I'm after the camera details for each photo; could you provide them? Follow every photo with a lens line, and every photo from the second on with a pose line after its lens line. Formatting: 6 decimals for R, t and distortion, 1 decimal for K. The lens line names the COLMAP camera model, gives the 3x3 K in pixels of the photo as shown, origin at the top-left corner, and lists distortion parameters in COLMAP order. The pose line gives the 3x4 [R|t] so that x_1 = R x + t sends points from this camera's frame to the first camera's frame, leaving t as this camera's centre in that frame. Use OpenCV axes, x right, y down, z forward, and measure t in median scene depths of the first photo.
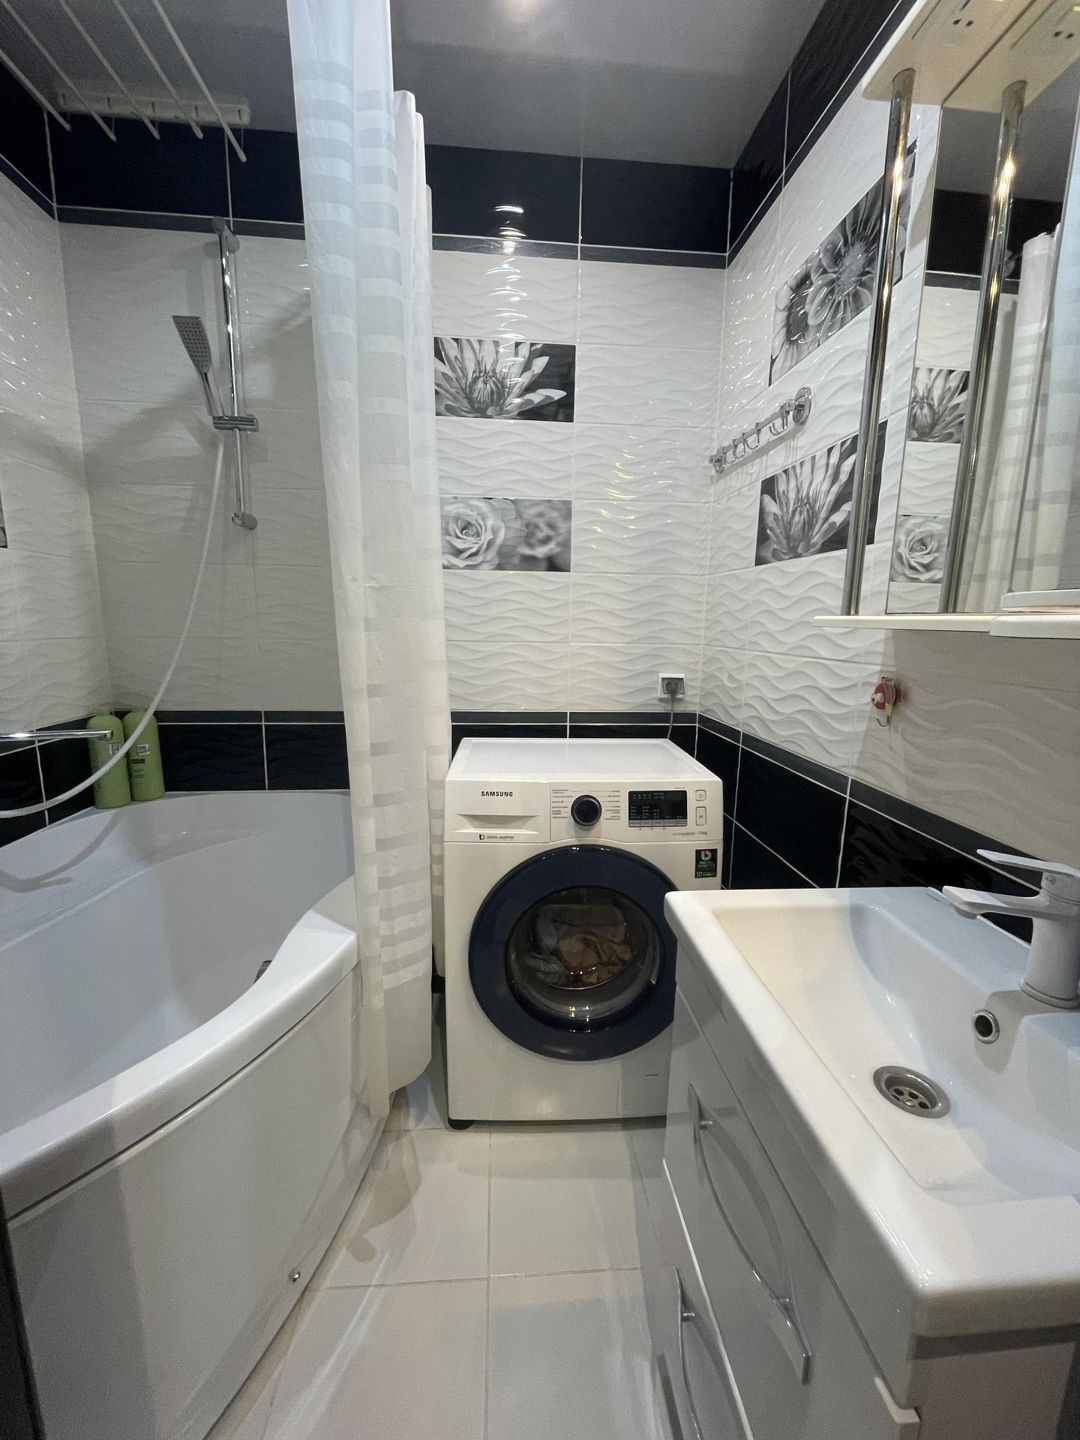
lens RADIAL K [[580.4, 0, 541.2], [0, 580.4, 722.7], [0, 0, 1]] dist [-0.003361, -0.000087]
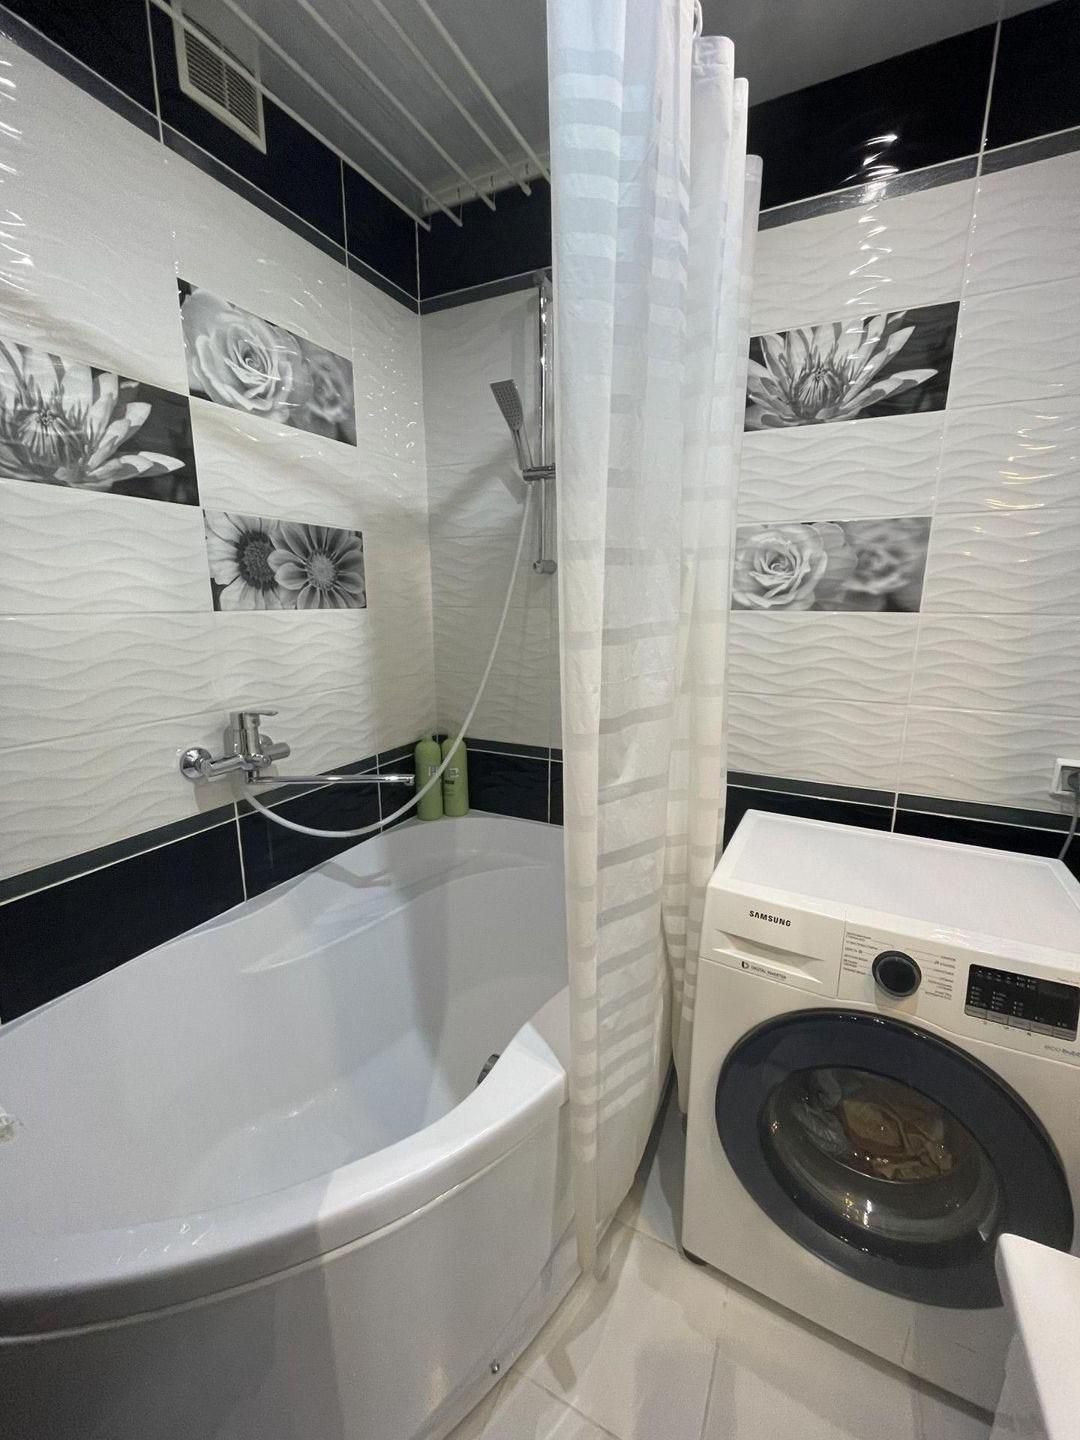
lens RADIAL K [[580.4, 0, 543.9], [0, 580.4, 719.1], [0, 0, 1]] dist [-0.003361, -0.000087]
pose [[0.856618, 0.093381, -0.507431, 0.030241], [-0.077810, 0.995618, 0.051866, -0.134186], [0.510051, -0.004946, 0.860130, 0.119043]]
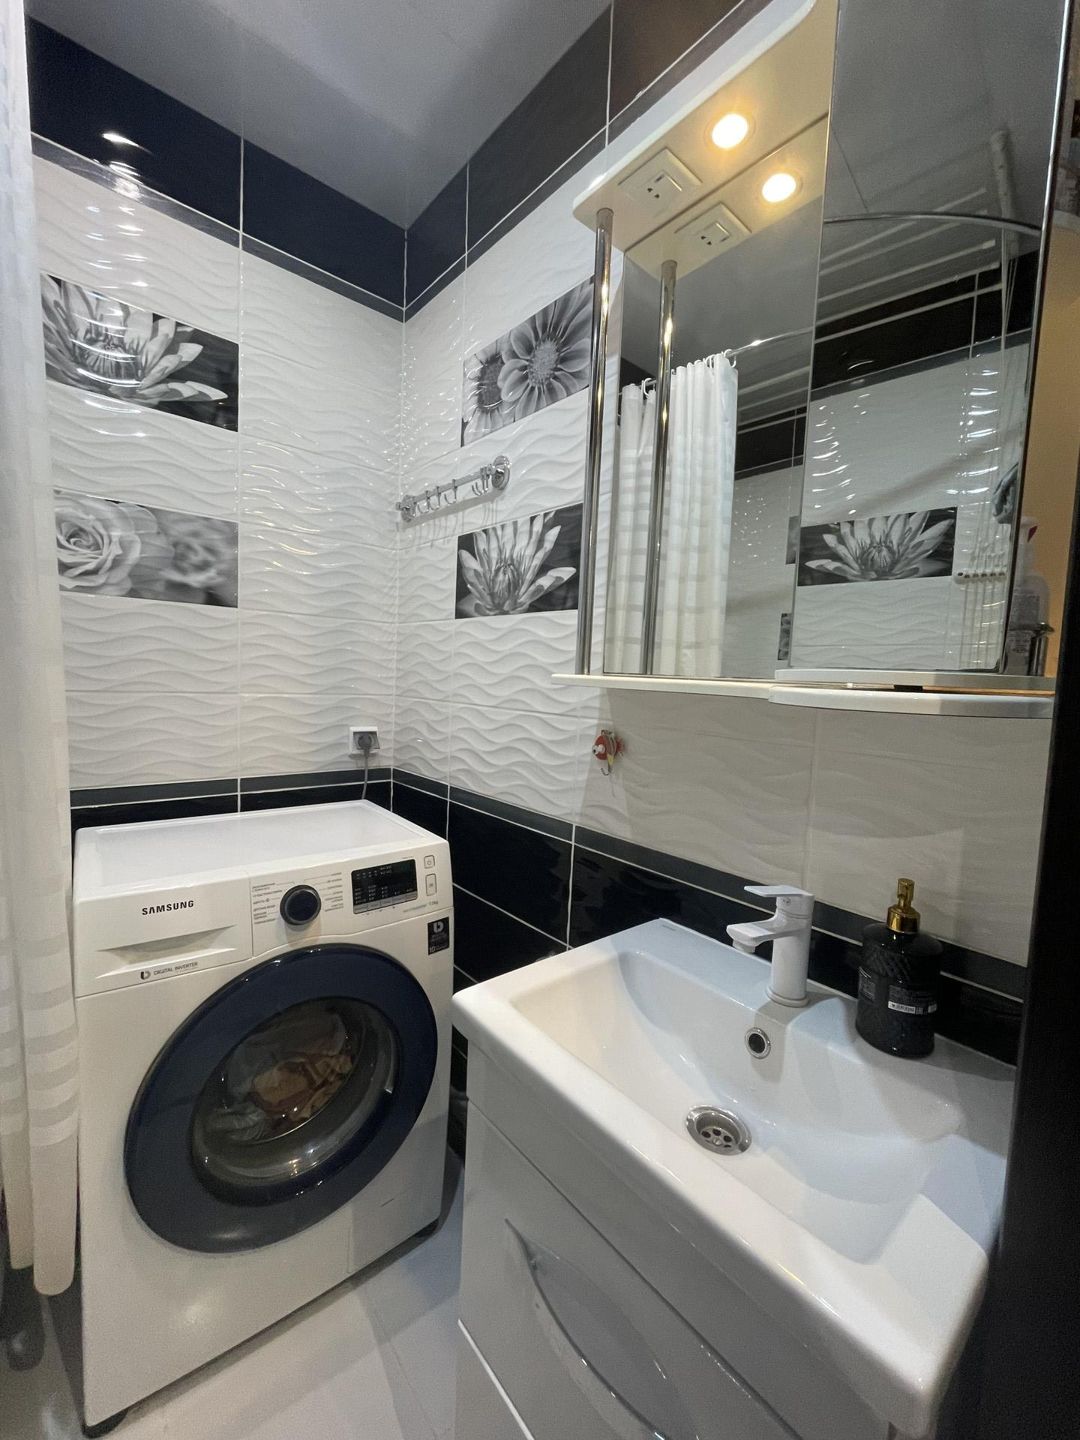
lens RADIAL K [[580.4, 0, 539.3], [0, 580.4, 721.7], [0, 0, 1]] dist [-0.003361, -0.000087]
pose [[0.815408, -0.026920, 0.578261, -0.087287], [0.070240, 0.996139, -0.052672, -0.028284], [-0.574610, 0.083566, 0.814150, 0.108733]]
